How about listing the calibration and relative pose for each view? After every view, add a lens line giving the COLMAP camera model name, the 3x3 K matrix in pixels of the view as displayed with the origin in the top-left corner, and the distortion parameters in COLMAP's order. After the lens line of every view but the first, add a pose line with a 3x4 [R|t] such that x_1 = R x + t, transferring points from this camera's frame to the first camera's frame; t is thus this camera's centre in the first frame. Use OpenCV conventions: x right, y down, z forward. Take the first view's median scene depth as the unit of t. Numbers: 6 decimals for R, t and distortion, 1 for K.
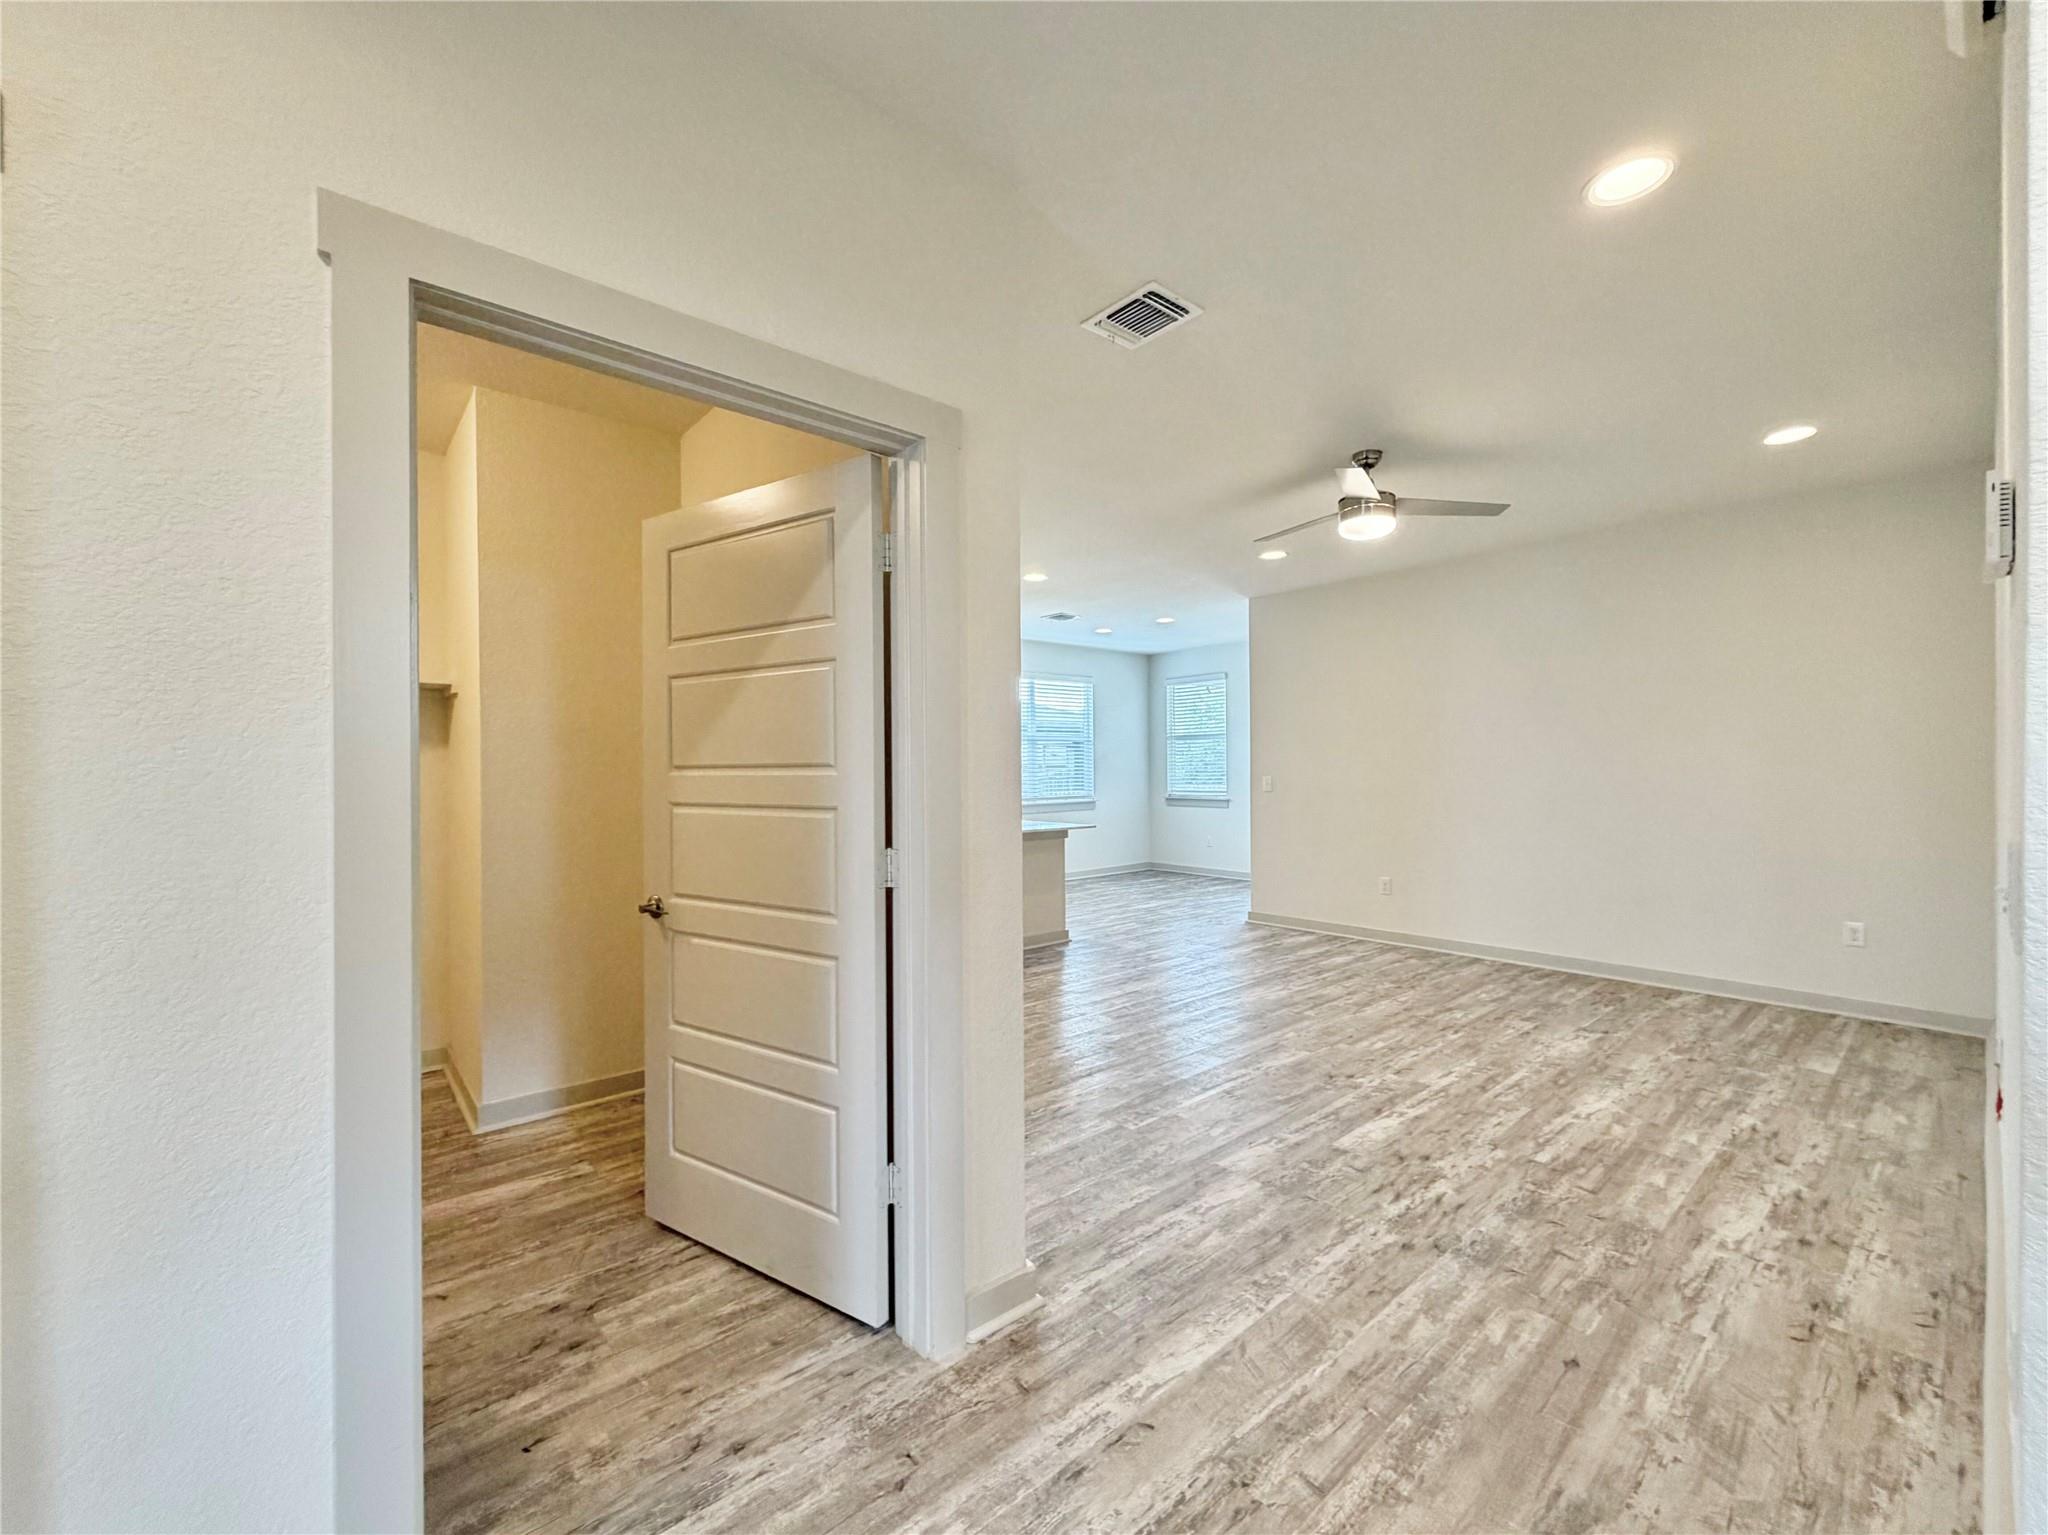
lens RADIAL K [[825.5, 0, 1024.0], [0, 825.5, 767.5], [0, 0, 1]] dist [-0.001043, 0.000033]
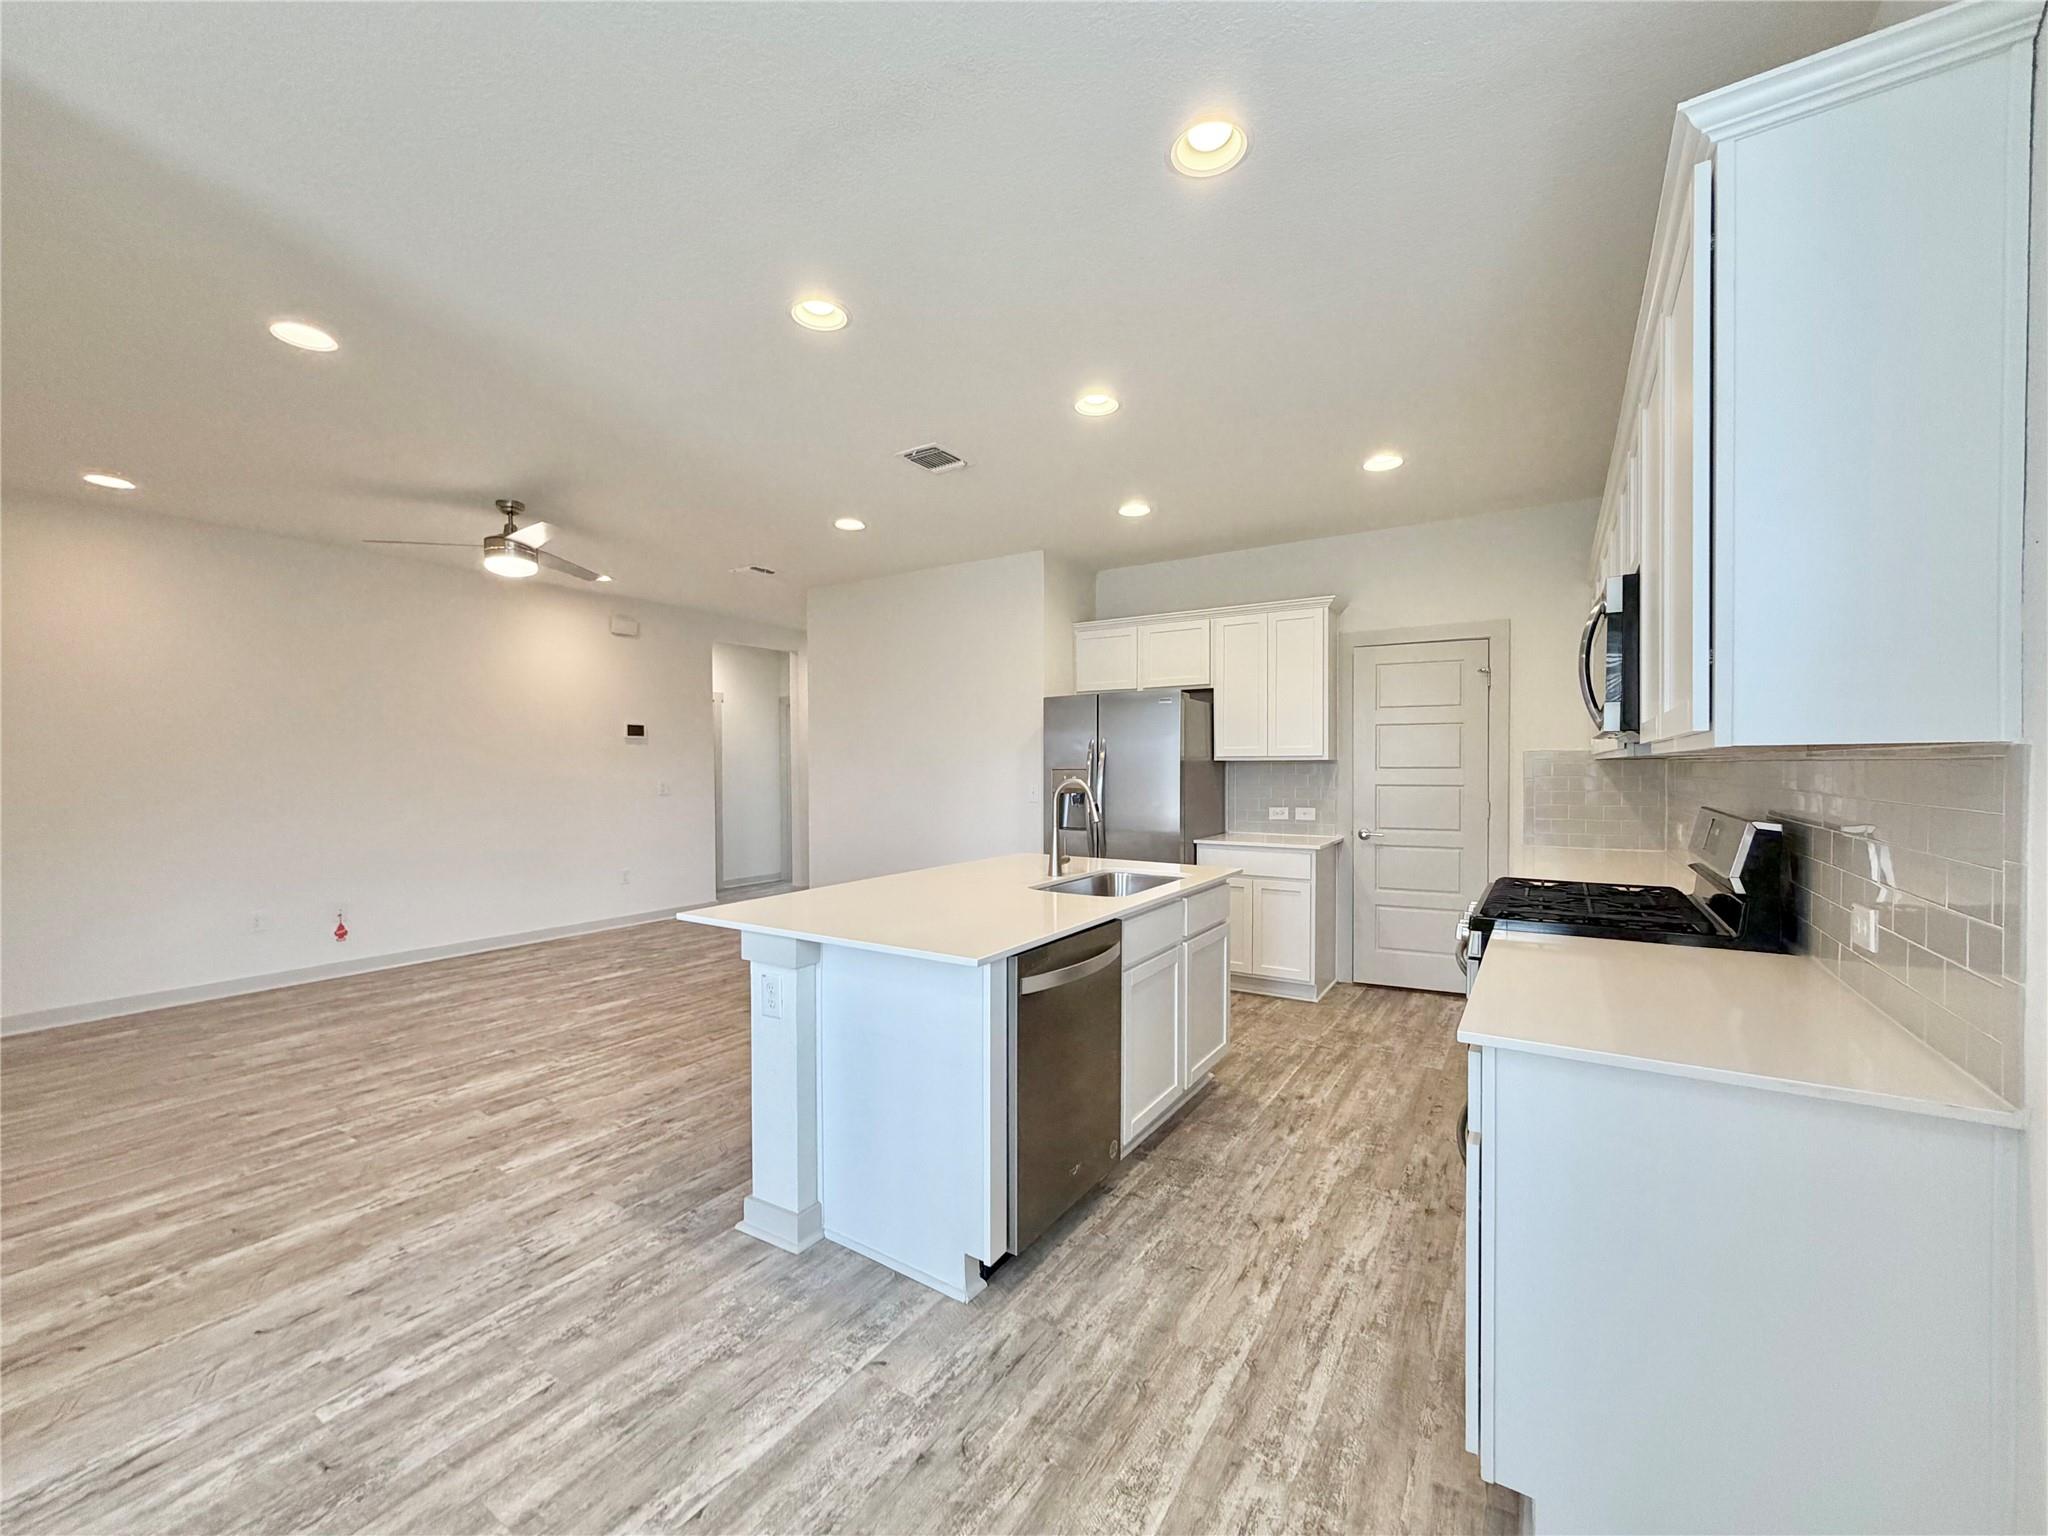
lens RADIAL K [[823.2, 0, 1015.6], [0, 823.2, 776.1], [0, 0, 1]] dist [-0.001046, 0.000219]
pose [[-0.956963, 0.015361, -0.289802, 0.085421], [0.010969, 0.999799, 0.016774, -0.010595], [0.290002, 0.012873, -0.956940, 2.666657]]
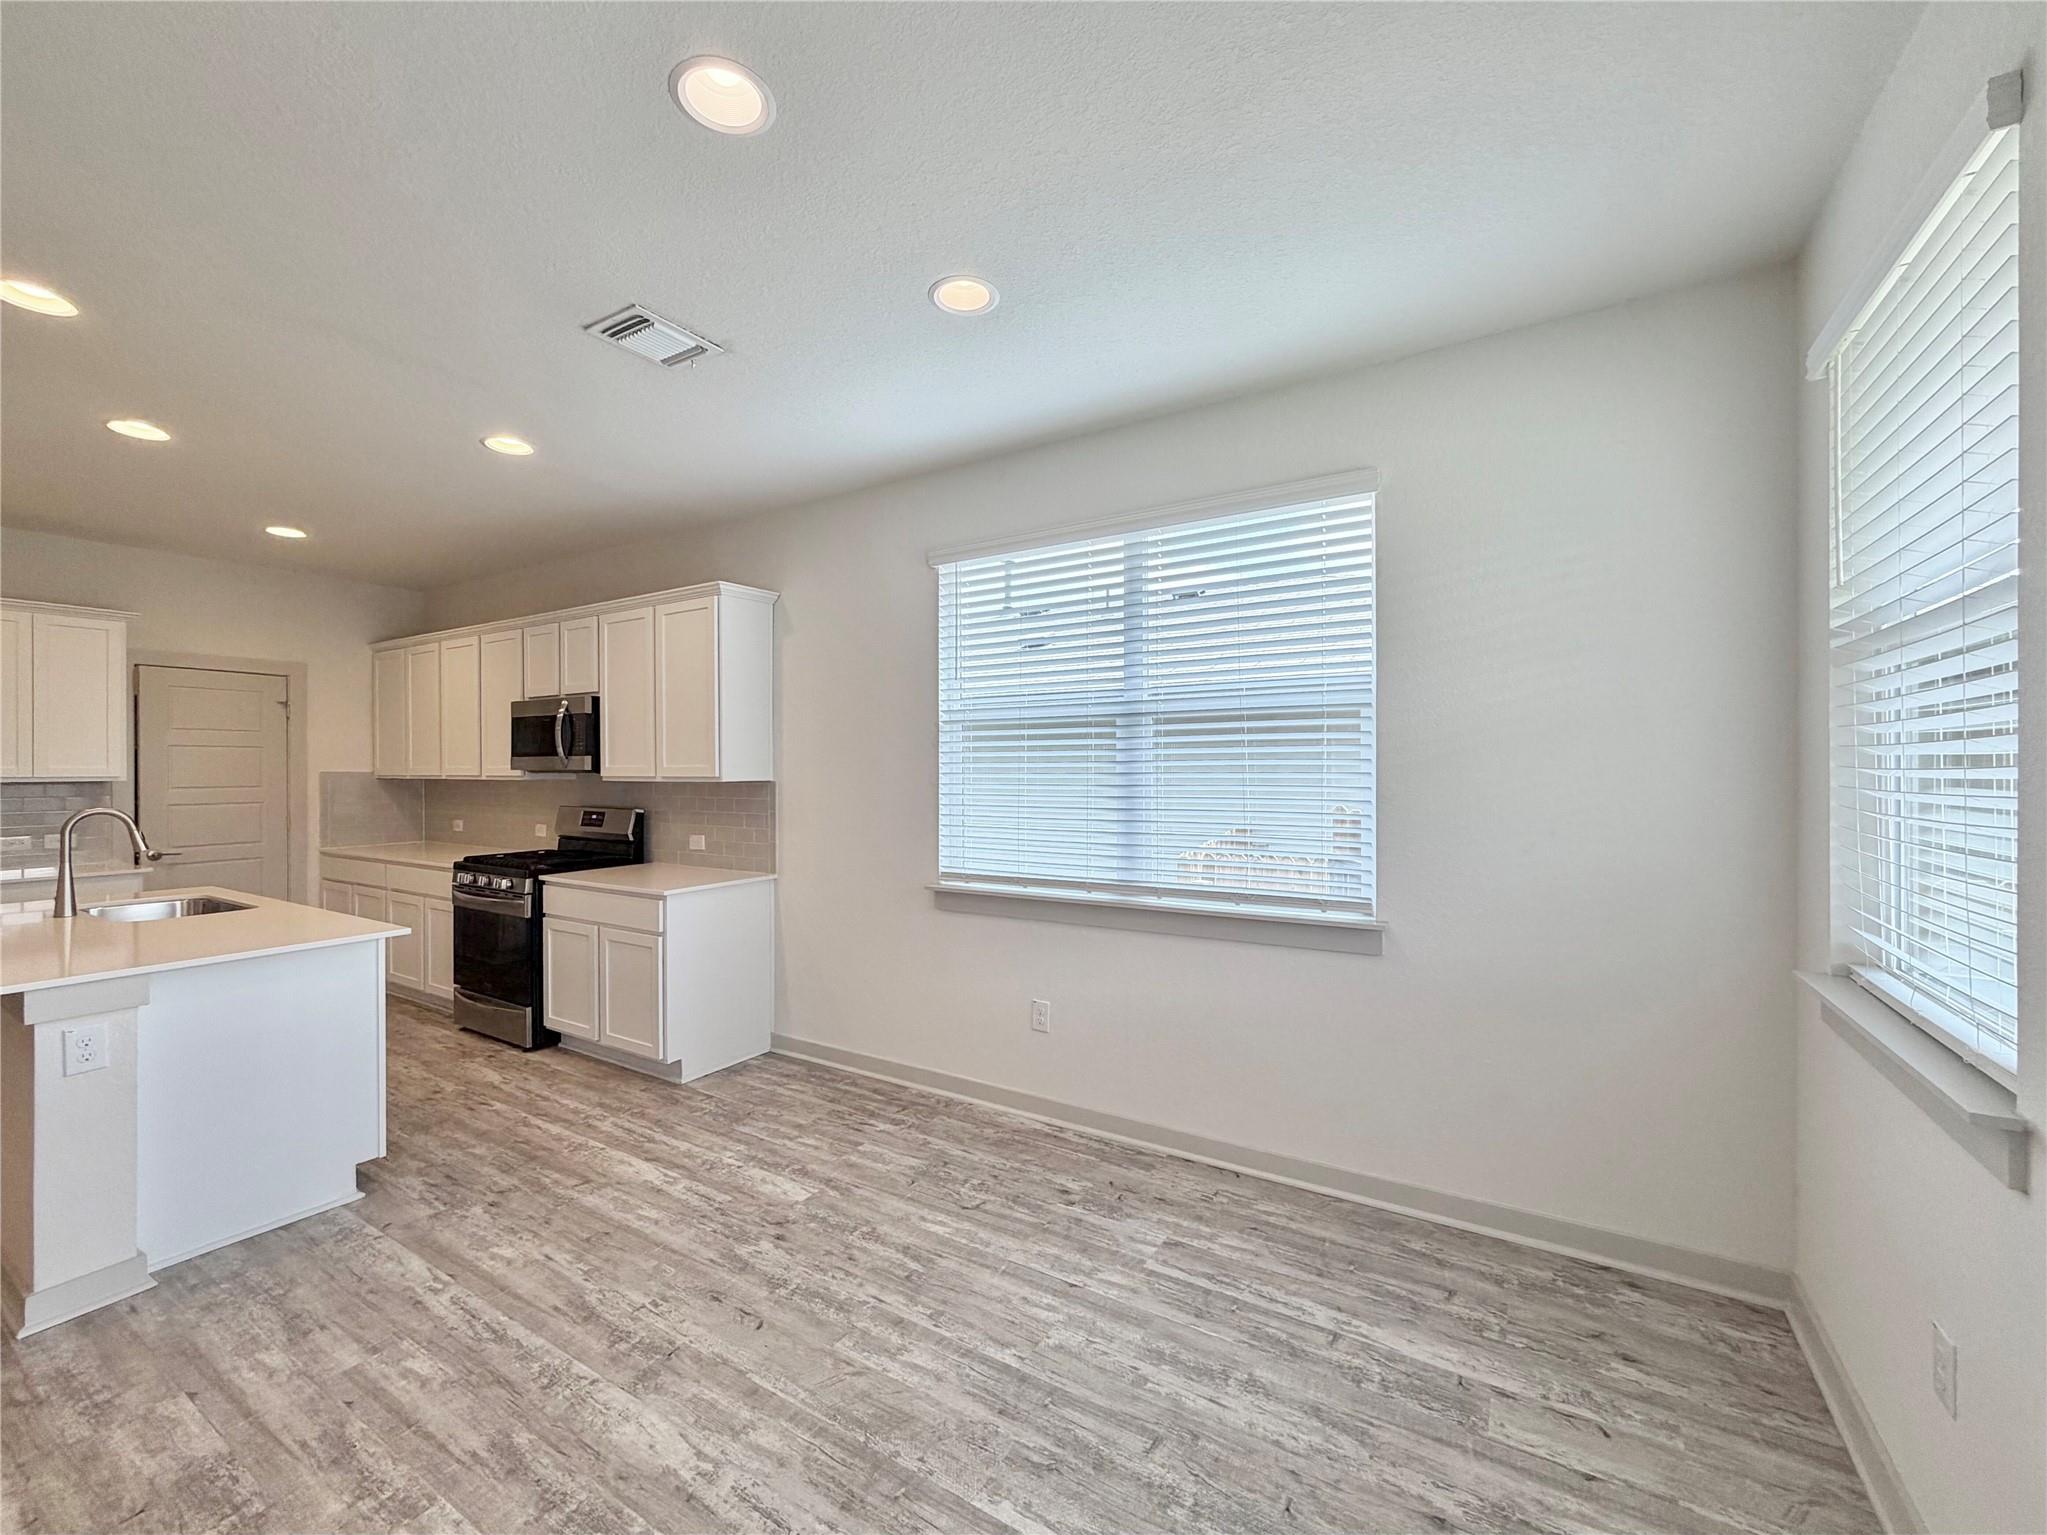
lens RADIAL K [[828.6, 0, 1017.6], [0, 828.6, 767.5], [0, 0, 1]] dist [-0.000840, -0.000202]
pose [[0.304919, 0.007595, -0.952348, 0.948281], [-0.000985, 0.999970, 0.007659, -0.044171], [0.952378, -0.001397, 0.304917, 2.439616]]
